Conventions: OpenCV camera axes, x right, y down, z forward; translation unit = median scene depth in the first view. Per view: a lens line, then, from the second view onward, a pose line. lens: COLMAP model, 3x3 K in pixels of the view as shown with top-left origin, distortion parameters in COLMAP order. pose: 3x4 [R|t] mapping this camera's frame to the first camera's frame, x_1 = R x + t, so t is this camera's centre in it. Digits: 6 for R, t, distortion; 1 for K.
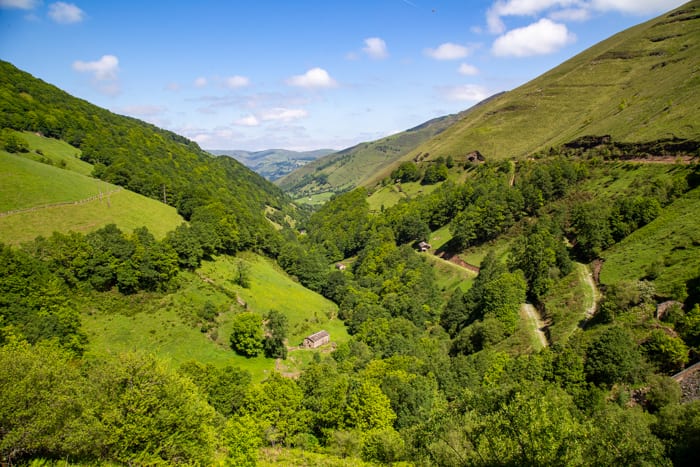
lens RADIAL K [[488.1, 0, 350.0], [0, 488.1, 233.5], [0, 0, 1]] dist [-0.075607, 0.009853]
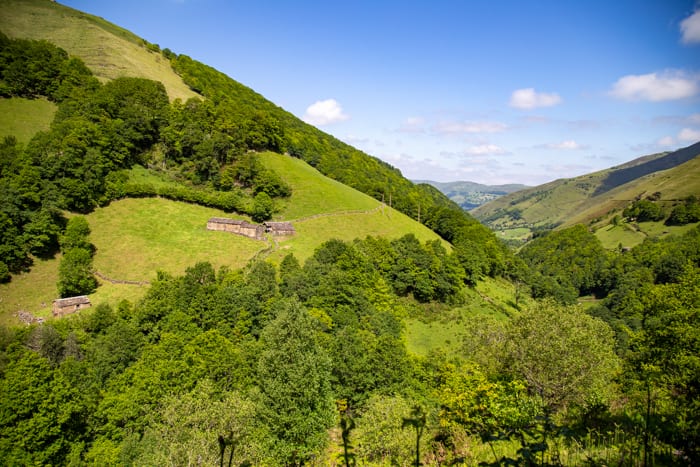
lens RADIAL K [[488.1, 0, 350.0], [0, 488.1, 233.5], [0, 0, 1]] dist [-0.075607, 0.009853]
pose [[0.935195, 0.081191, -0.344701, -0.097336], [-0.103443, 0.993542, -0.046627, 0.016562], [0.338689, 0.079262, 0.937554, -0.018247]]
